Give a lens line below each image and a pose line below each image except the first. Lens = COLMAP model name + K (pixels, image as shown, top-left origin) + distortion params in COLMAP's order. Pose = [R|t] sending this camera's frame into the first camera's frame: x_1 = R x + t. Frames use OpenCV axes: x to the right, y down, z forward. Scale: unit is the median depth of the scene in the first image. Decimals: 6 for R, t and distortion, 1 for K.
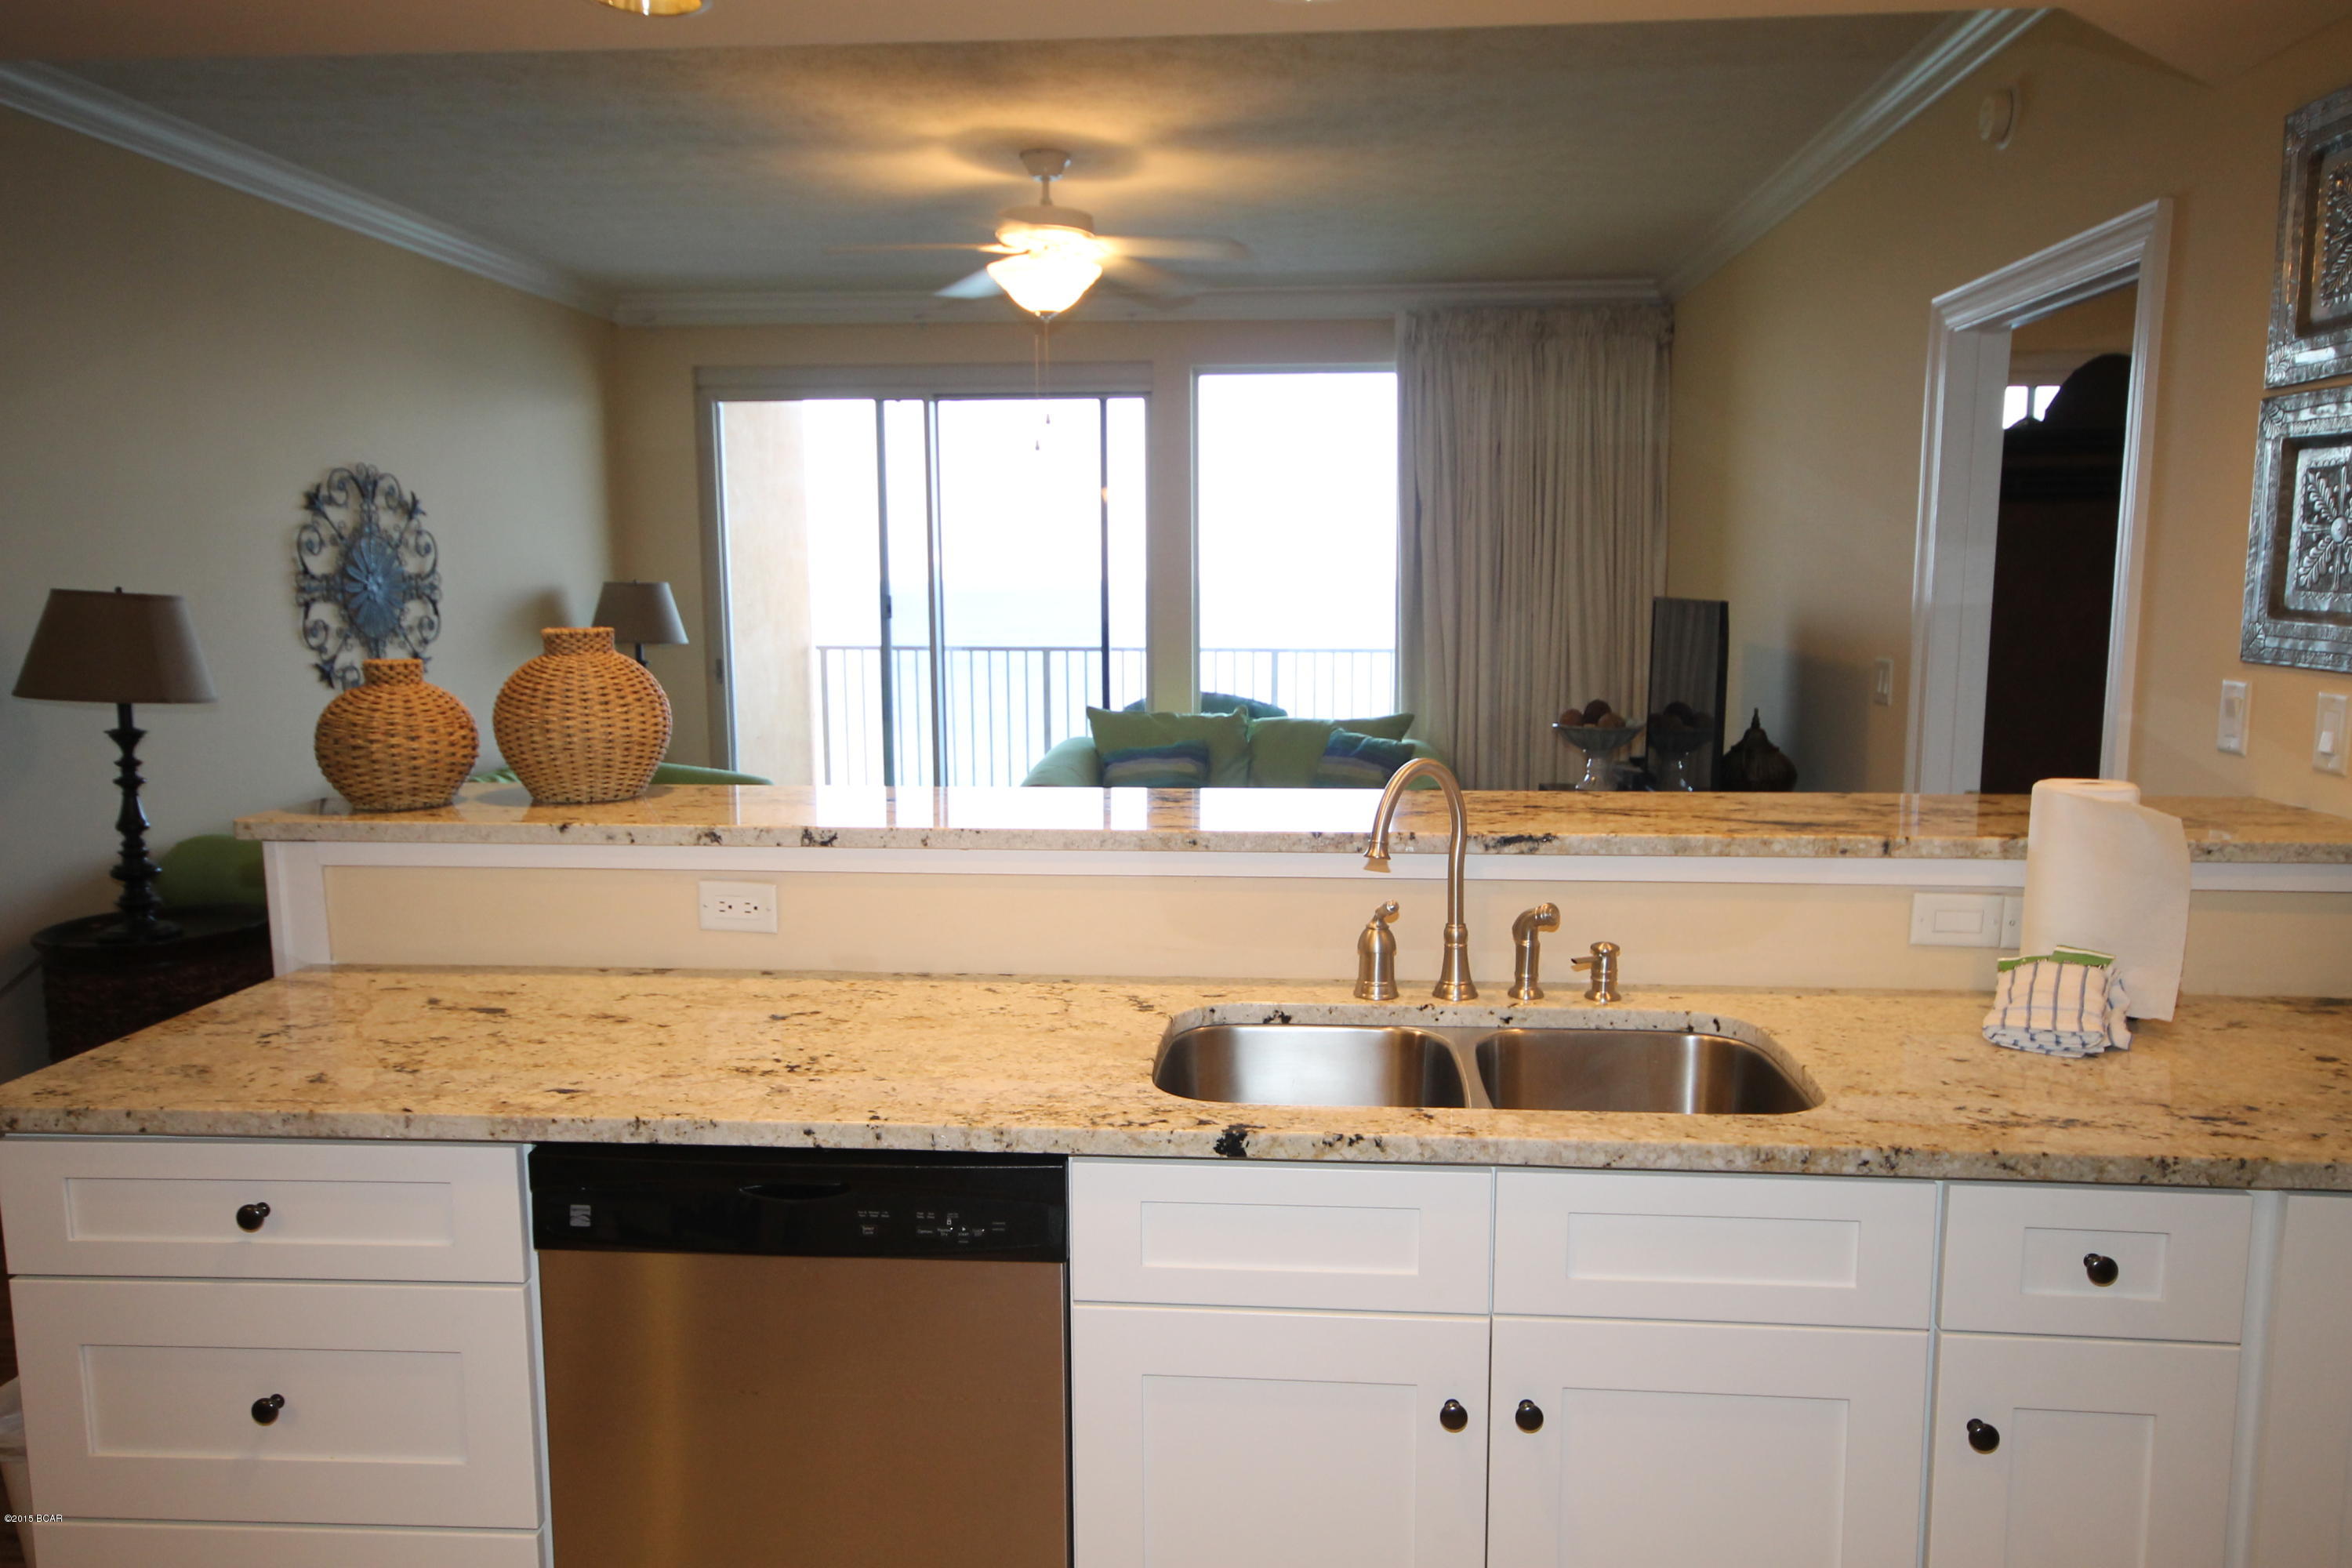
lens RADIAL K [[1609.4, 0, 1193.7], [0, 1609.4, 774.1], [0, 0, 1]] dist [0.020775, 0.015354]
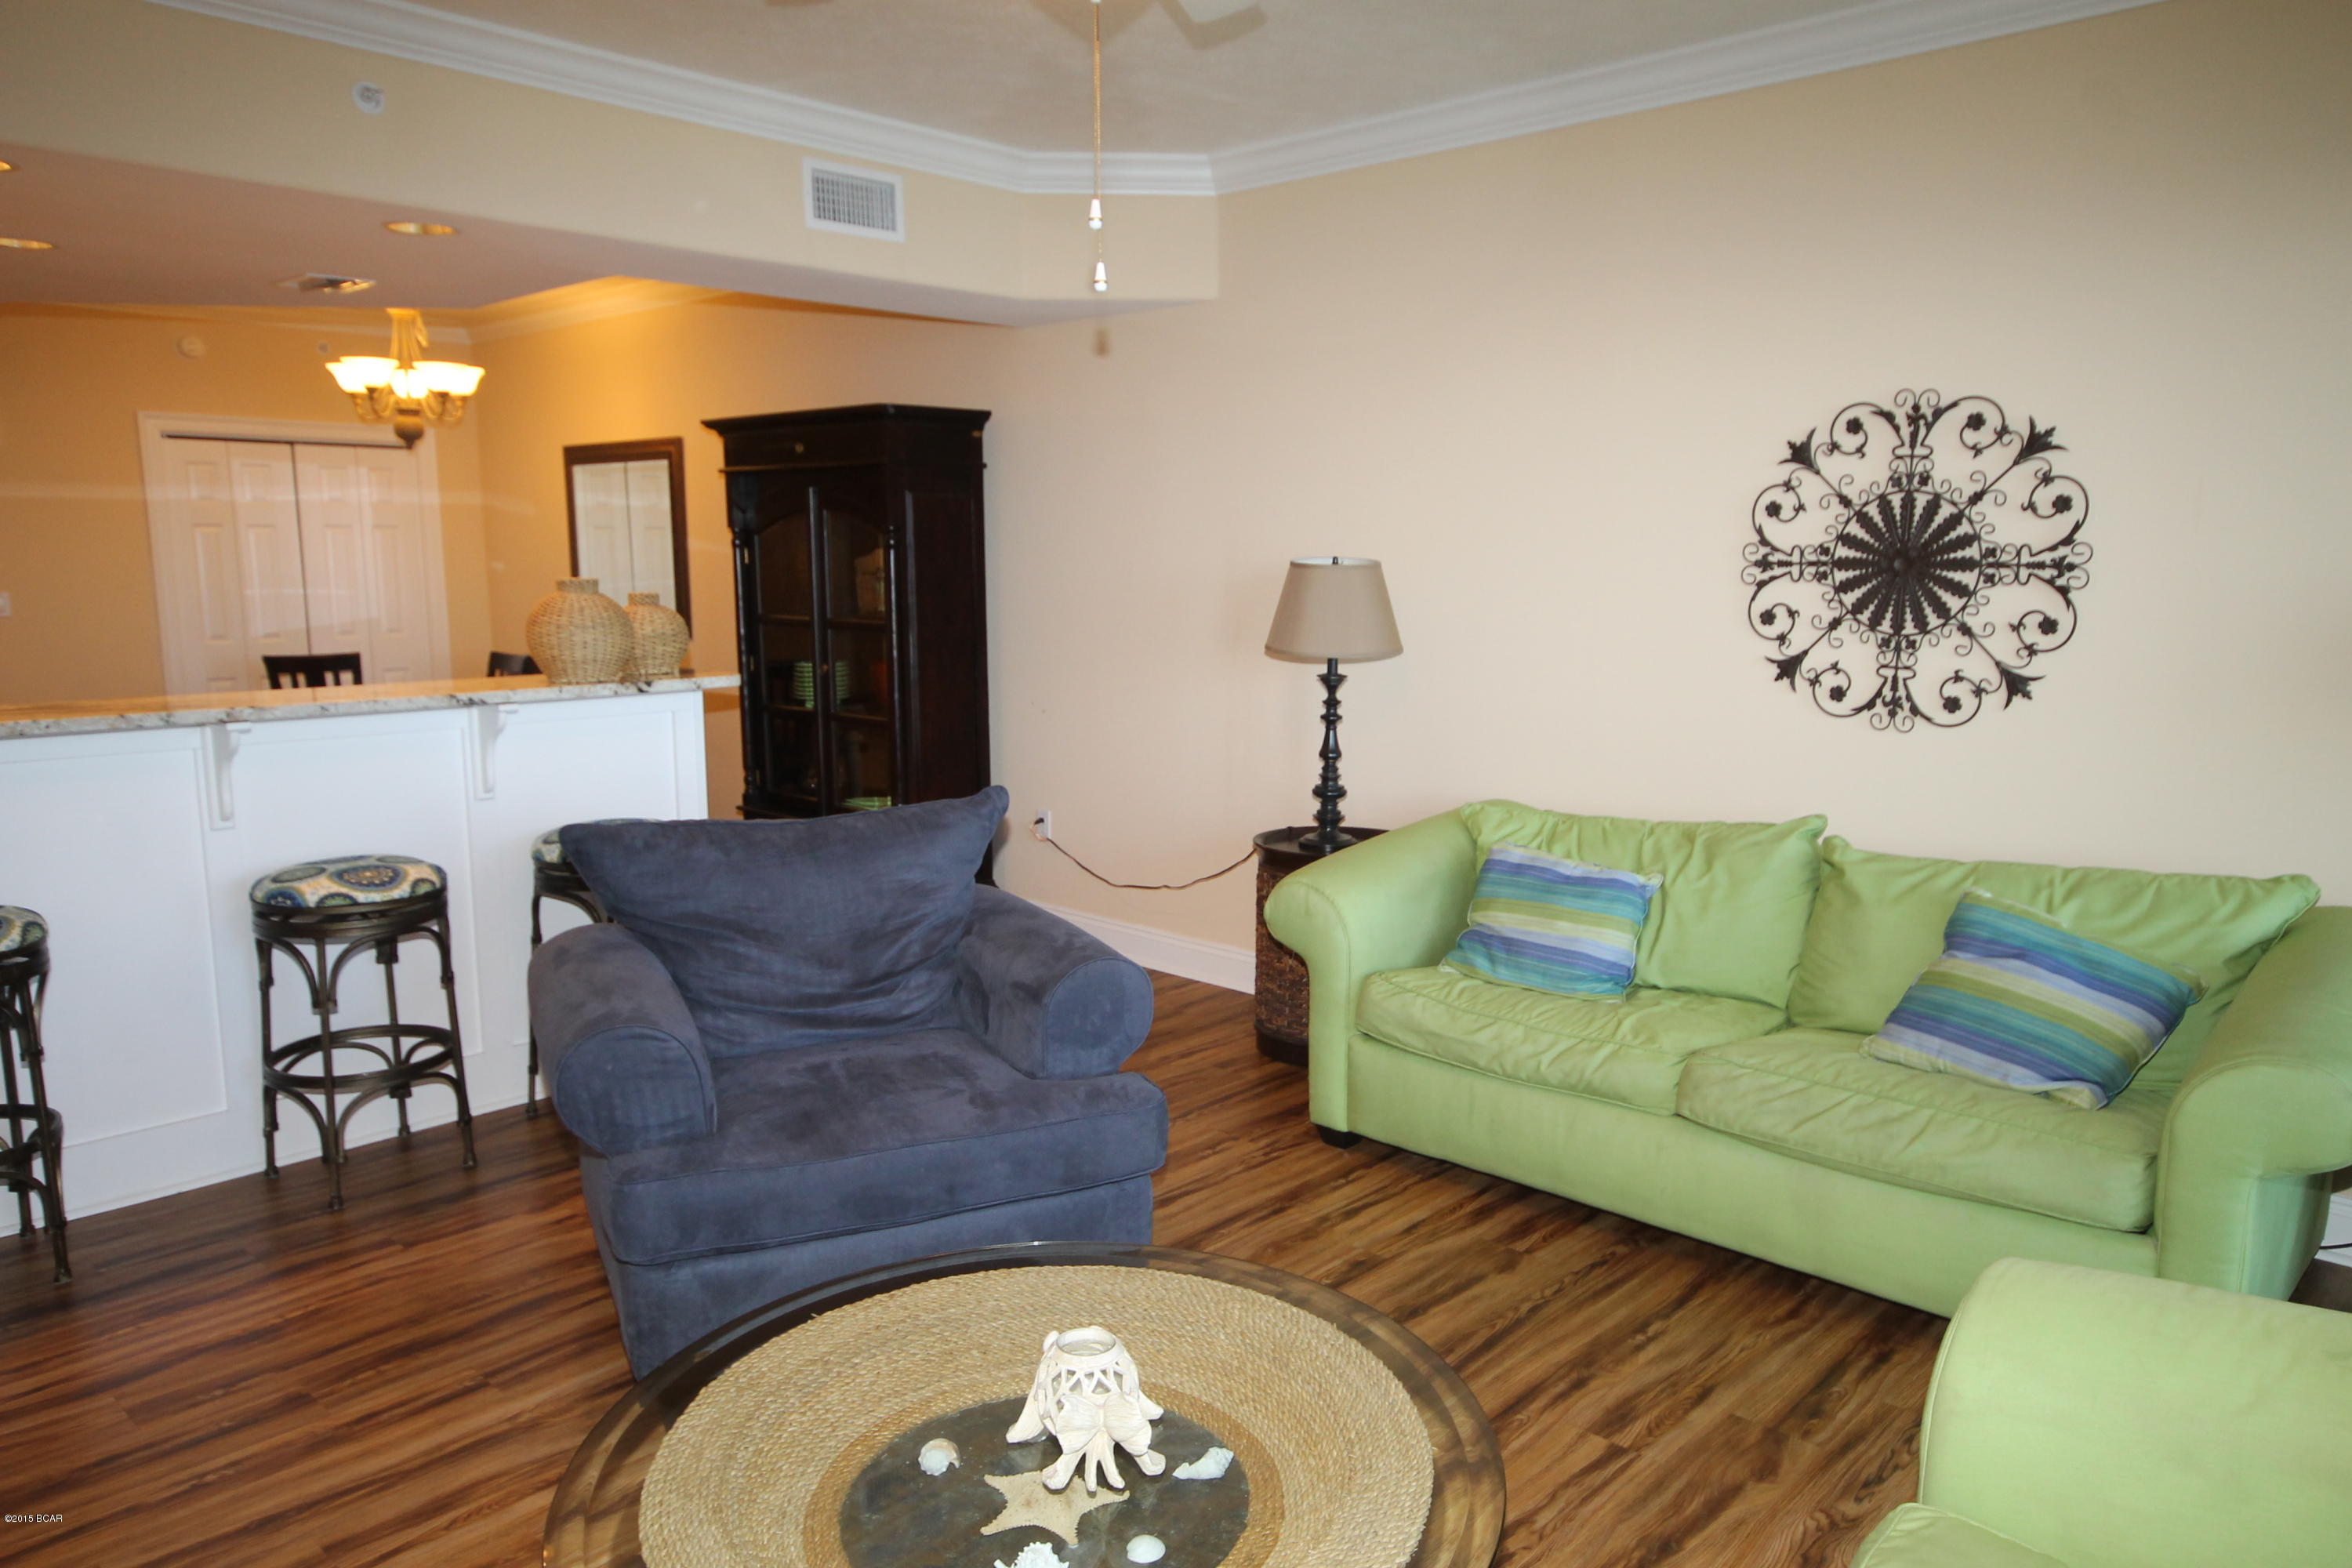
lens RADIAL K [[1609.4, 0, 1187.7], [0, 1609.4, 784.4], [0, 0, 1]] dist [0.020775, 0.015354]
pose [[-0.620784, 0.124174, -0.774085, 0.264455], [-0.092119, 0.968983, 0.229314, -0.164714], [0.778551, 0.213663, -0.590091, 1.267025]]
